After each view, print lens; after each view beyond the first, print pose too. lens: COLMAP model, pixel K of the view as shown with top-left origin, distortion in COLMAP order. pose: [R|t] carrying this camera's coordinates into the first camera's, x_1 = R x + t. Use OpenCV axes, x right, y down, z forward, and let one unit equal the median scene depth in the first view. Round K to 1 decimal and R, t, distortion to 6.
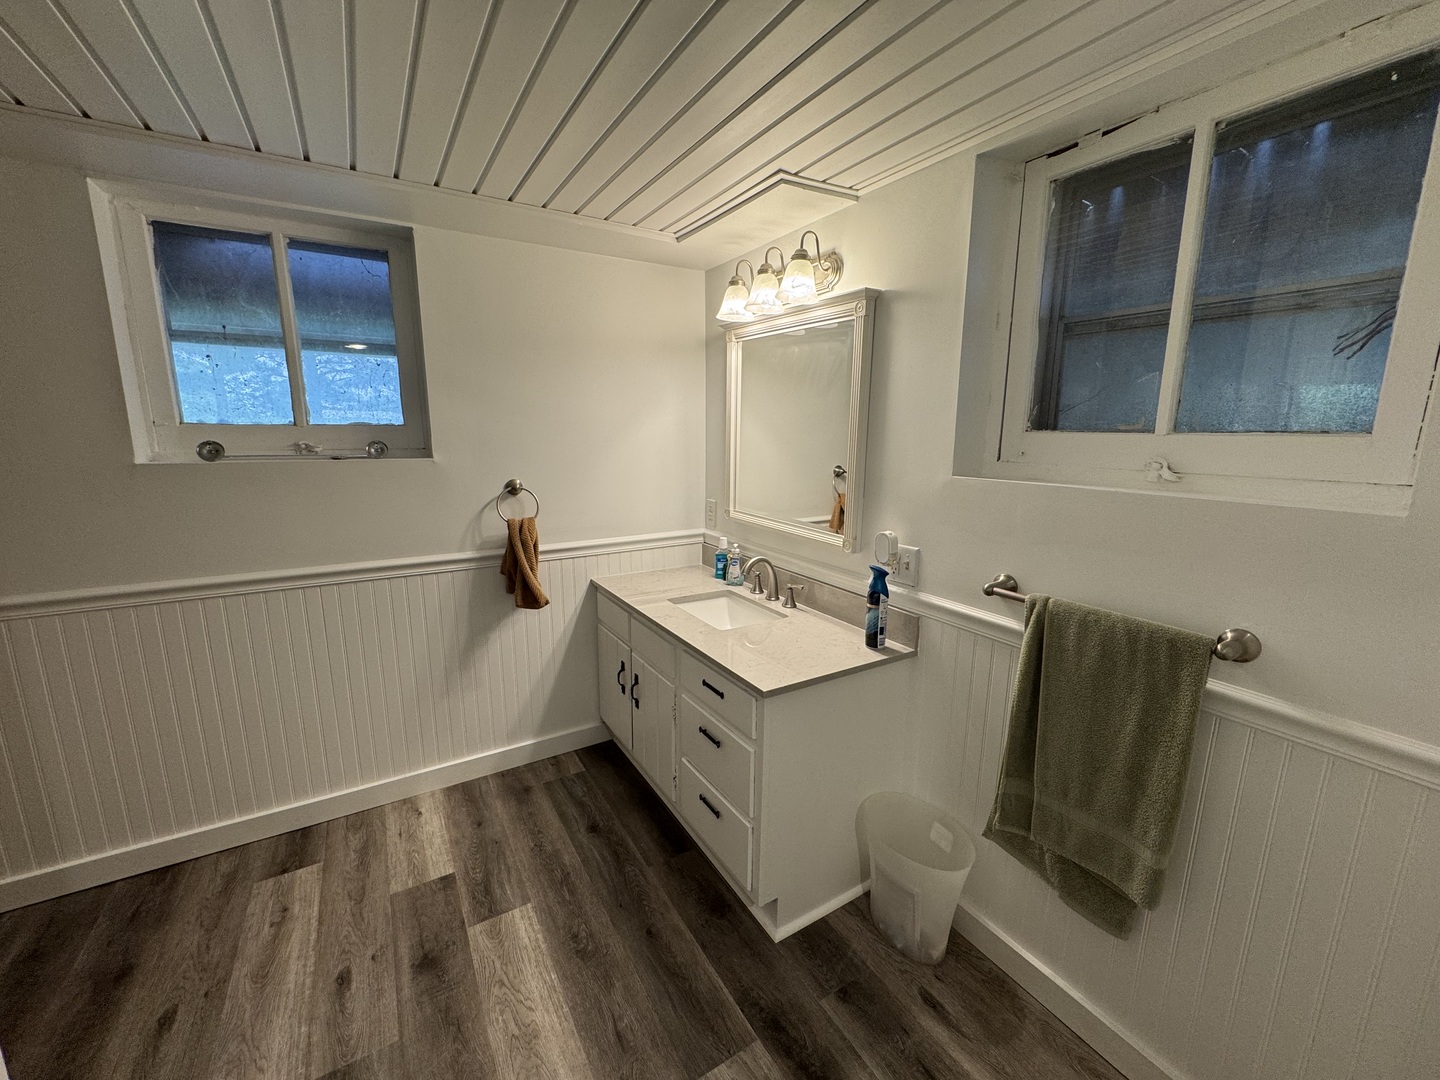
lens RADIAL K [[581.7, 0, 722.2], [0, 581.7, 536.0], [0, 0, 1]] dist [0.002272, -0.000780]
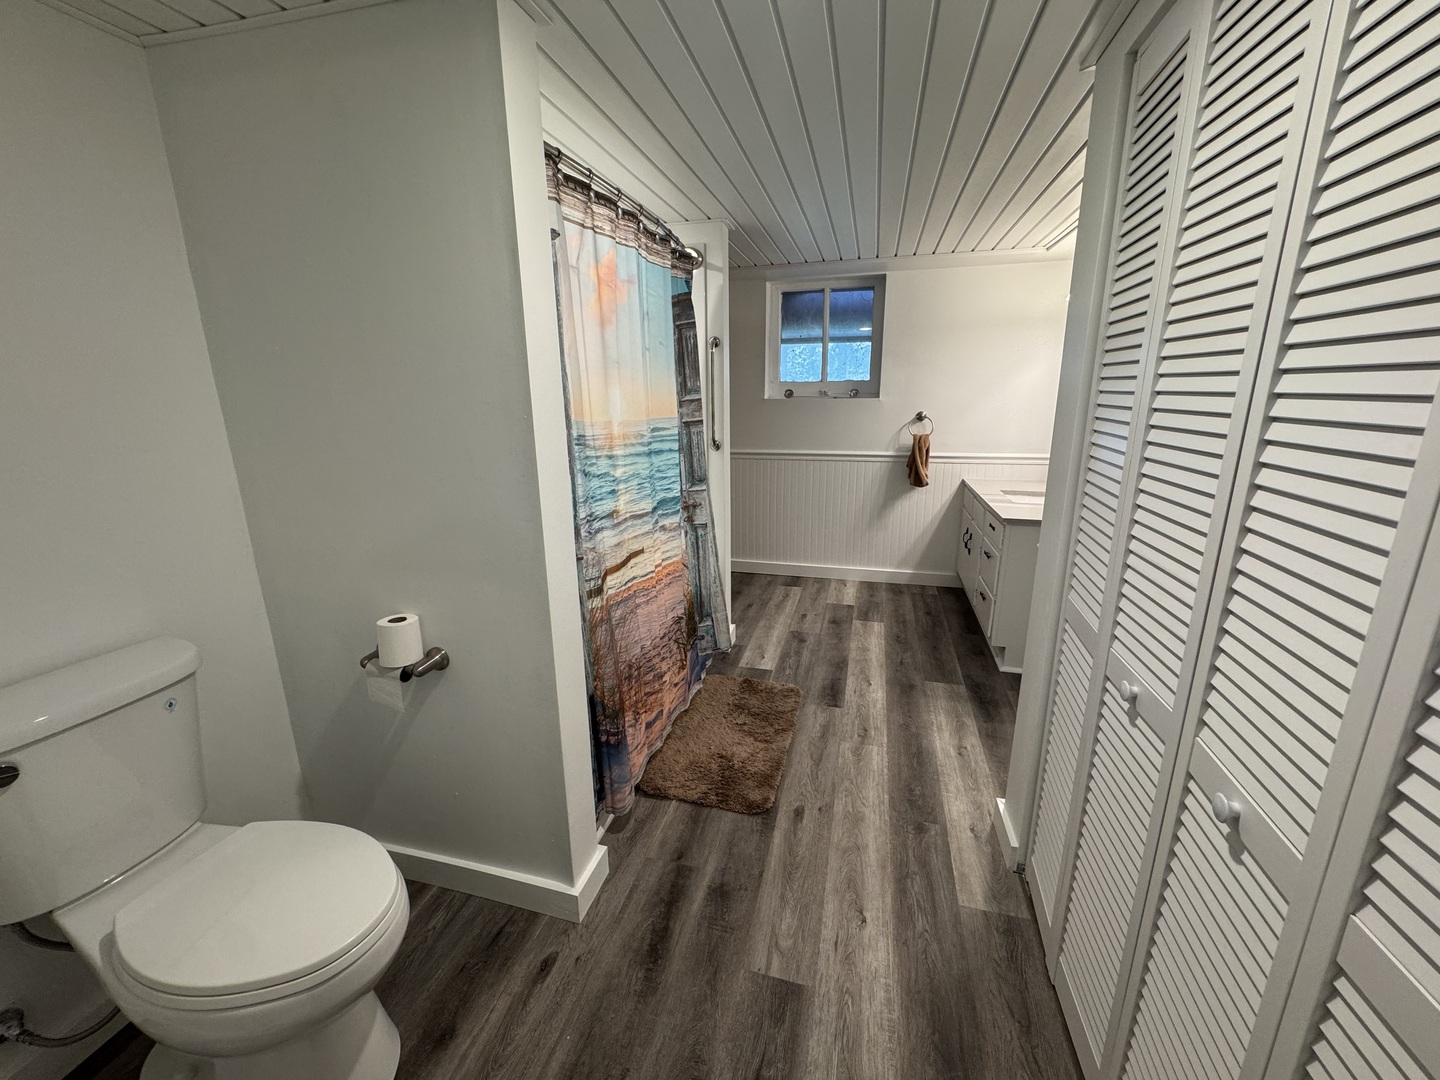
lens RADIAL K [[581.7, 0, 722.3], [0, 581.7, 541.0], [0, 0, 1]] dist [0.002272, -0.000780]
pose [[0.696947, 0.168767, -0.696981, 0.525061], [-0.119073, 0.985656, 0.119599, 0.153417], [0.707168, -0.000362, 0.707046, -0.667782]]
